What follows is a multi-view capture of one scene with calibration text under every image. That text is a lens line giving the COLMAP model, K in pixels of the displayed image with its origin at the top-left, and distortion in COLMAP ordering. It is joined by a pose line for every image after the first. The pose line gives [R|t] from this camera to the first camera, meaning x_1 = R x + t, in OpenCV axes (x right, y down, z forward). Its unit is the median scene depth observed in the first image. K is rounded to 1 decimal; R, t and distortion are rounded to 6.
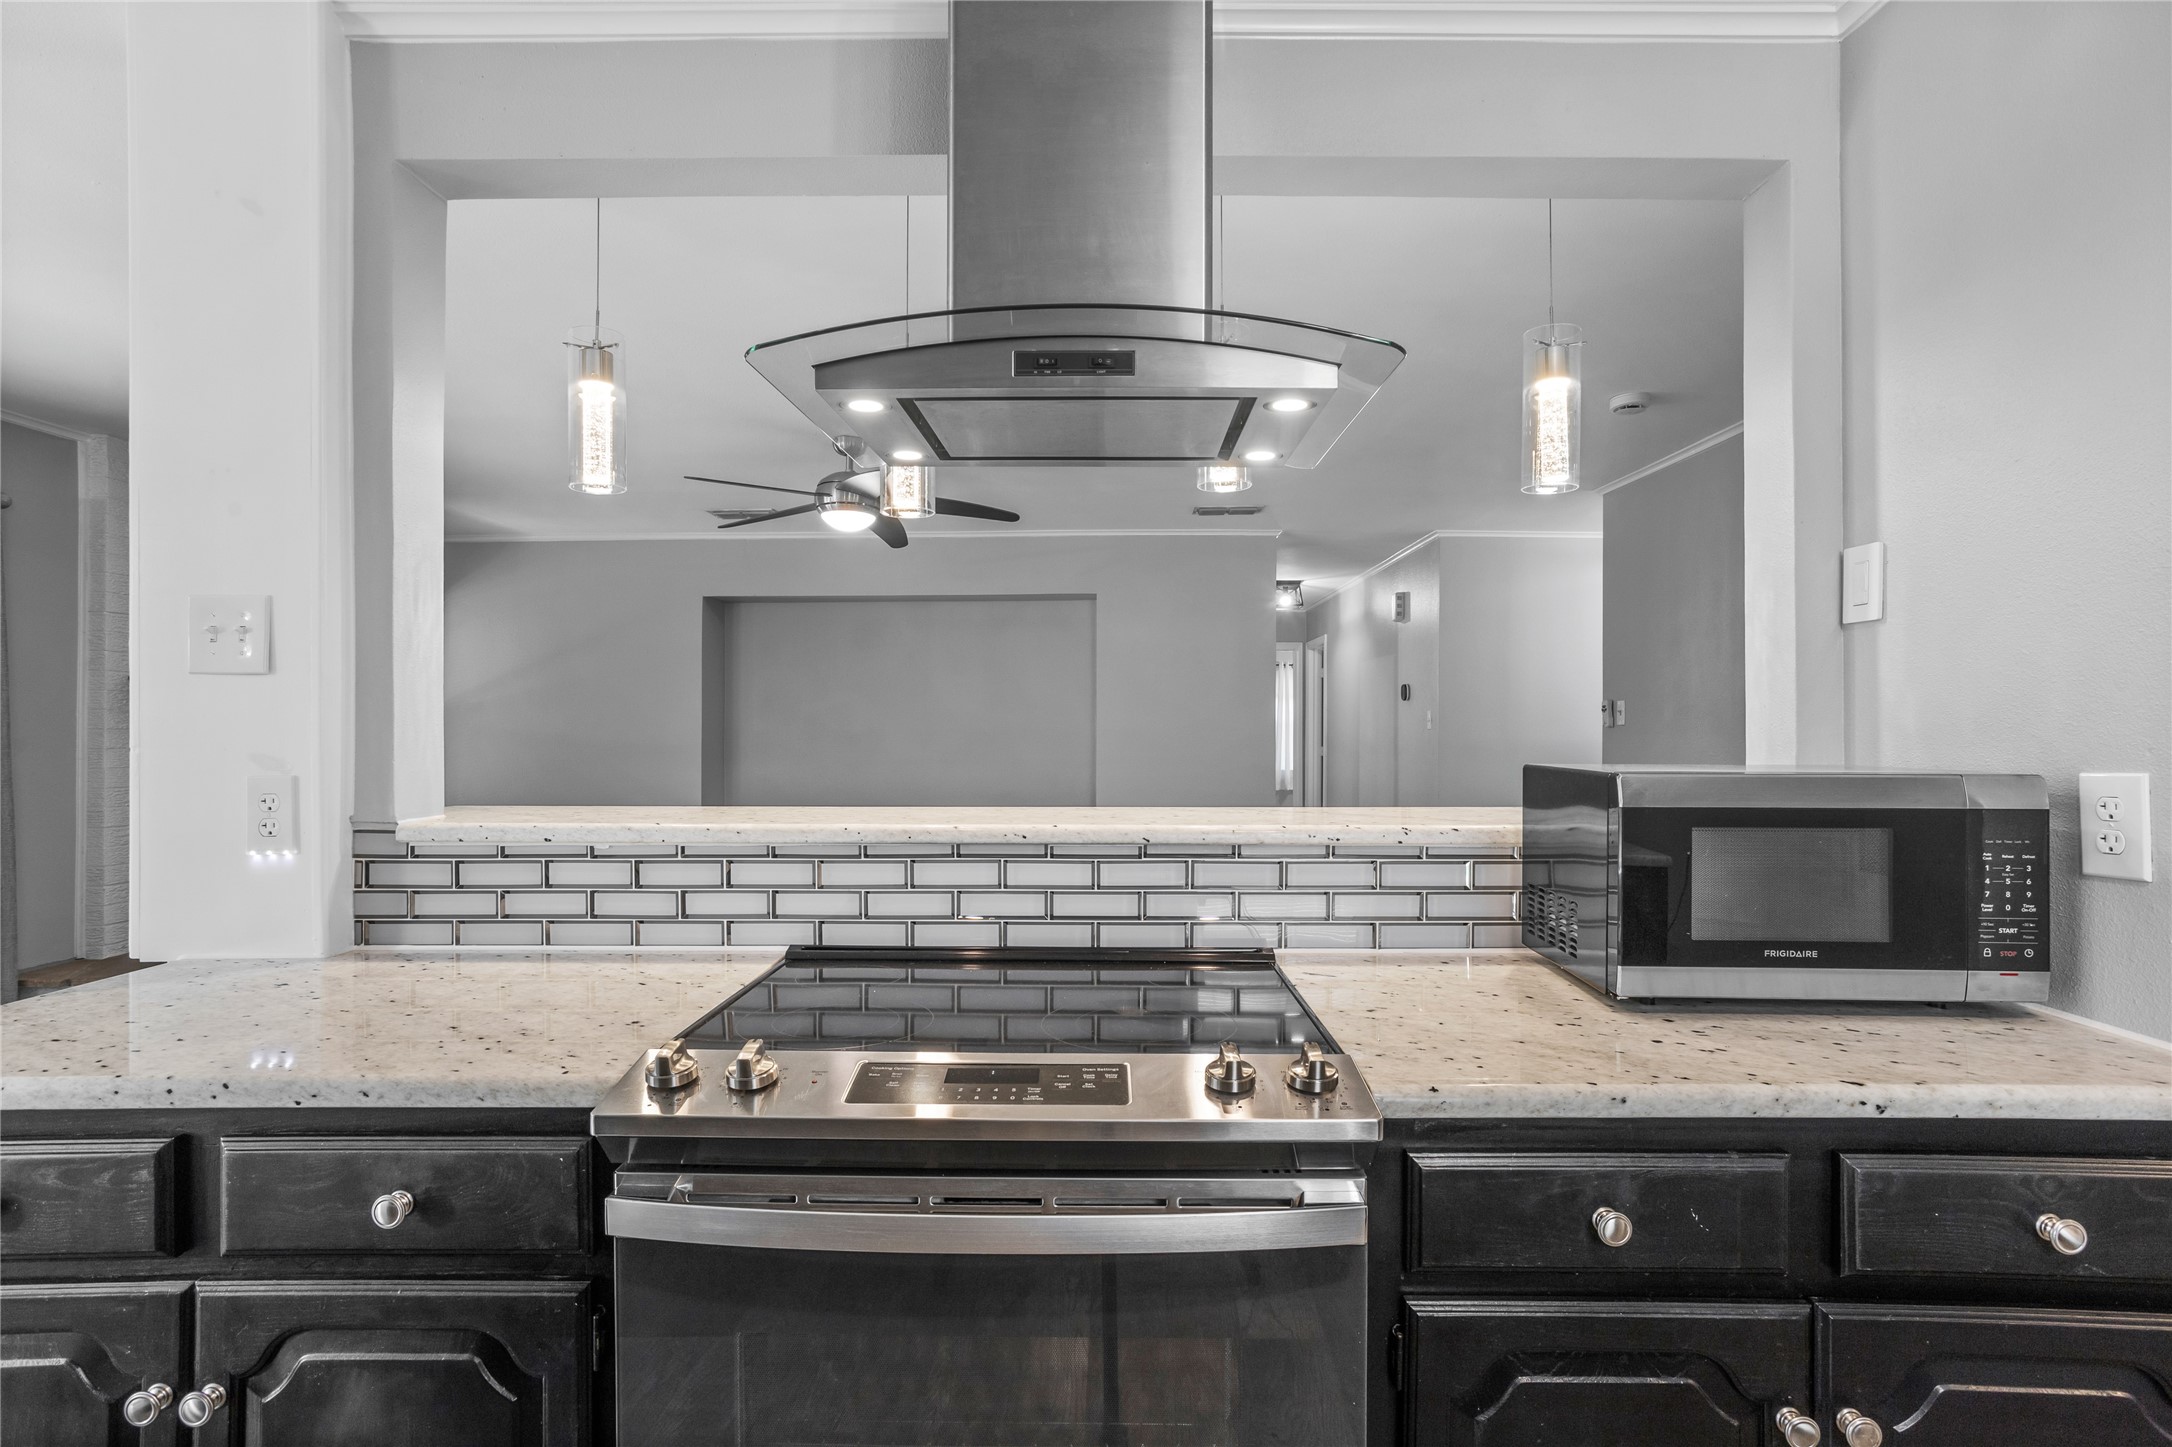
lens RADIAL K [[1100.9, 0, 1090.7], [0, 1100.9, 713.2], [0, 0, 1]] dist [0.012126, 0.000557]
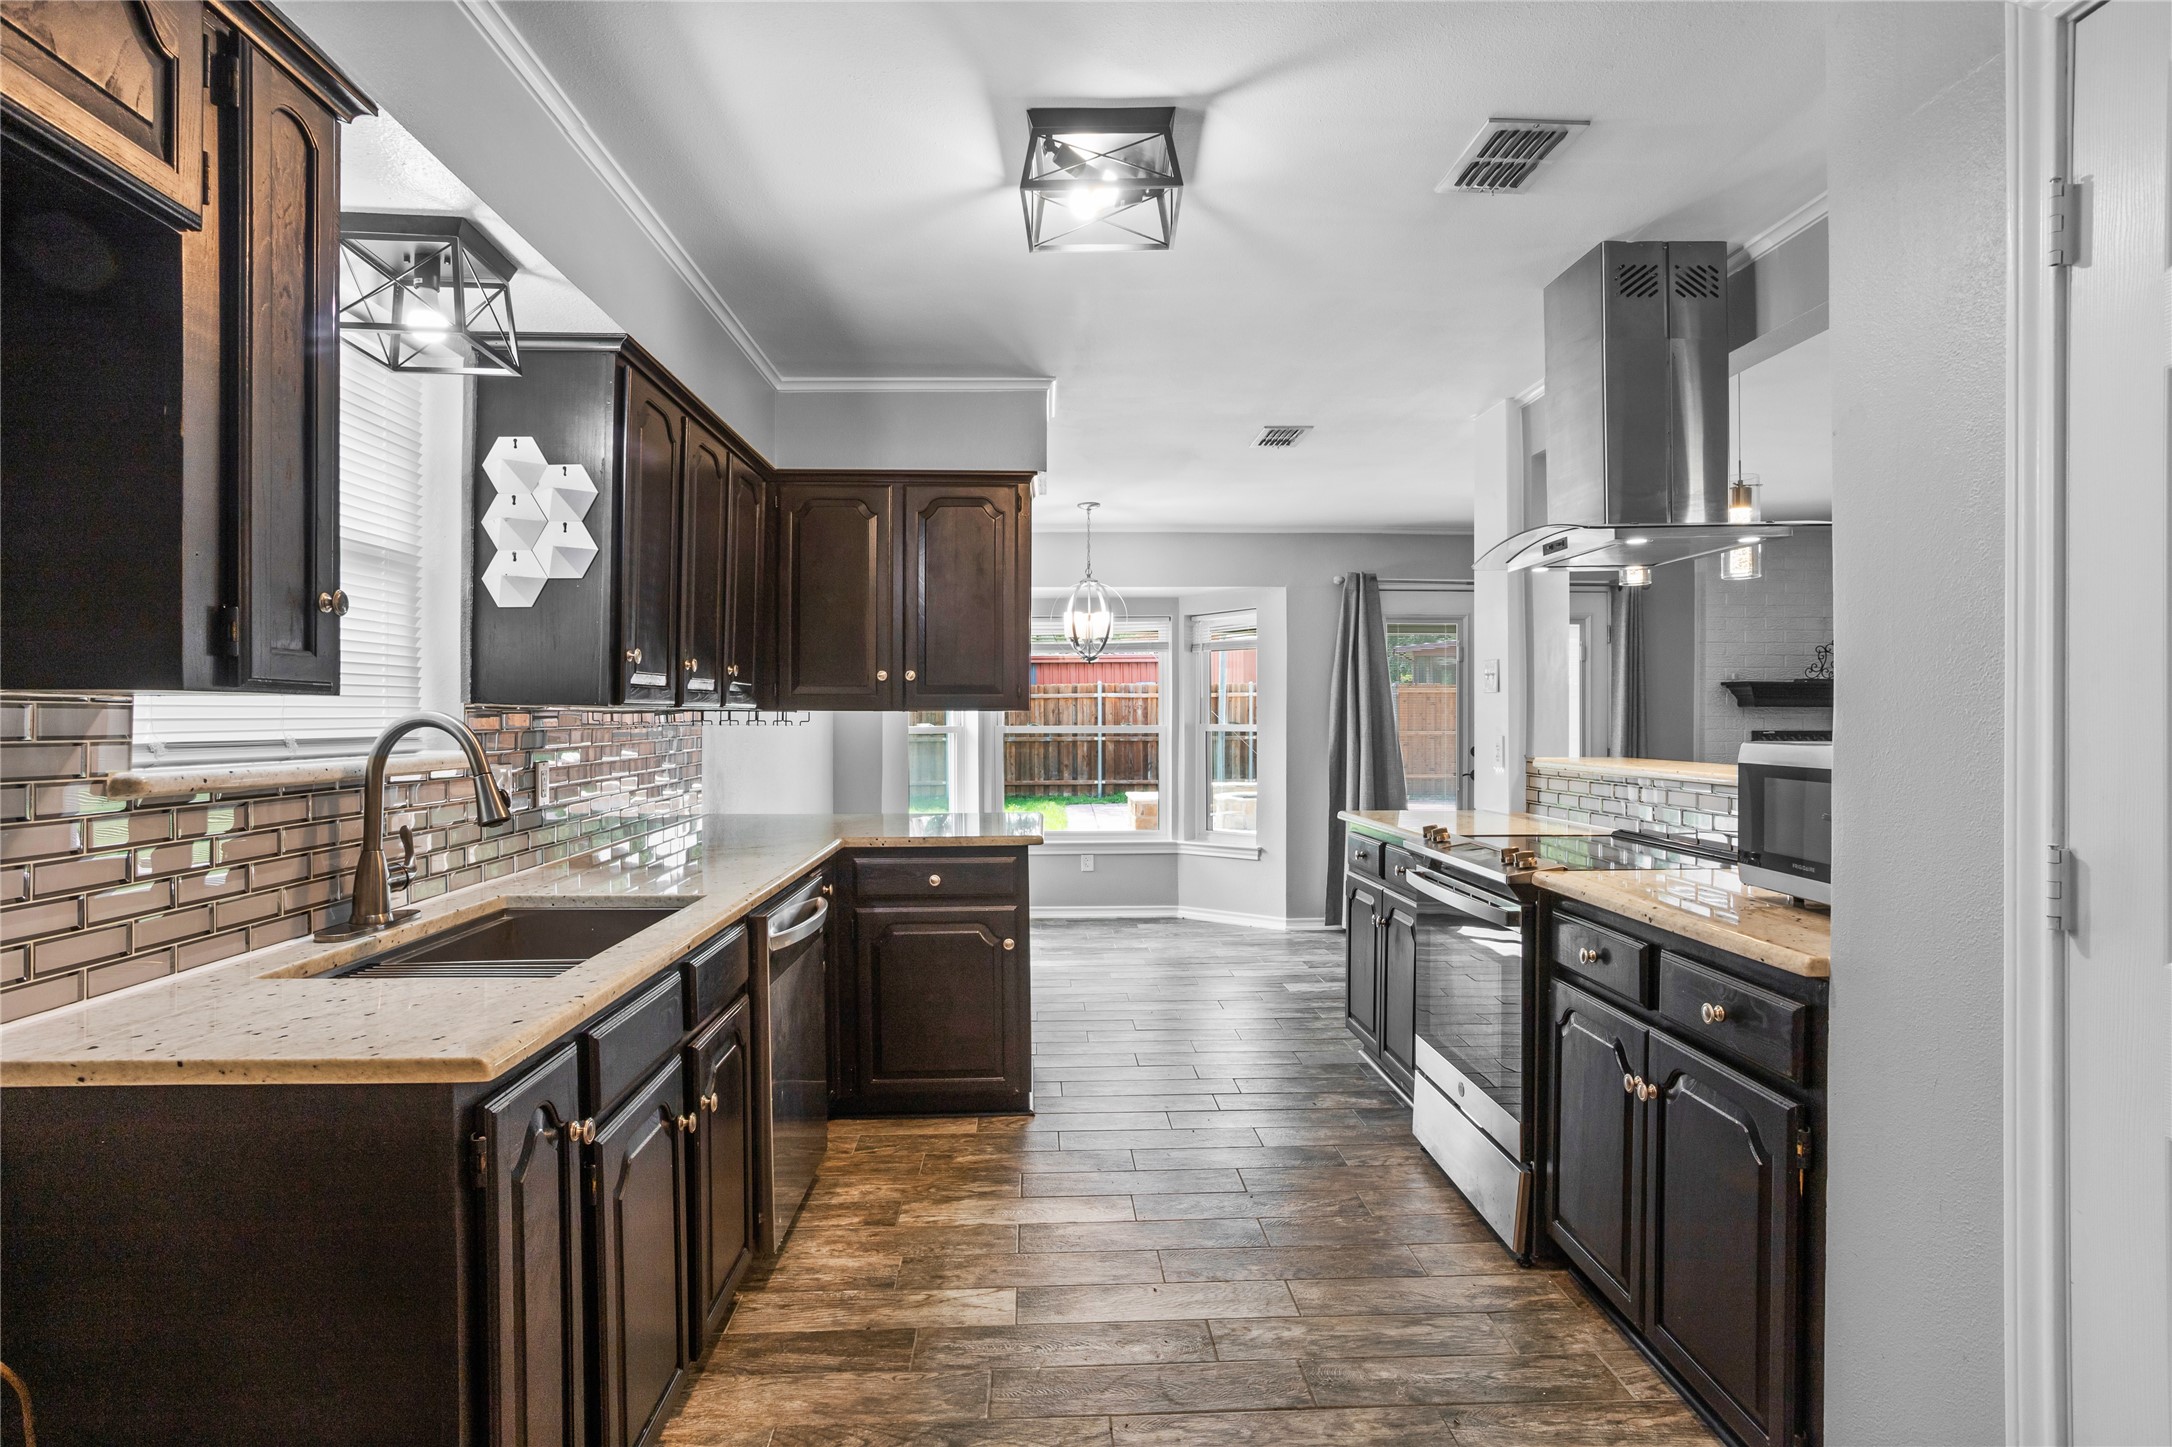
lens RADIAL K [[1163.0, 0, 1083.1], [0, 1163.0, 725.9], [0, 0, 1]] dist [0.003153, 0.000046]
pose [[0.061480, 0.010047, -0.998058, 1.016459], [0.005491, 0.999931, 0.010404, 0.003910], [0.998093, -0.006120, 0.061421, -0.021192]]
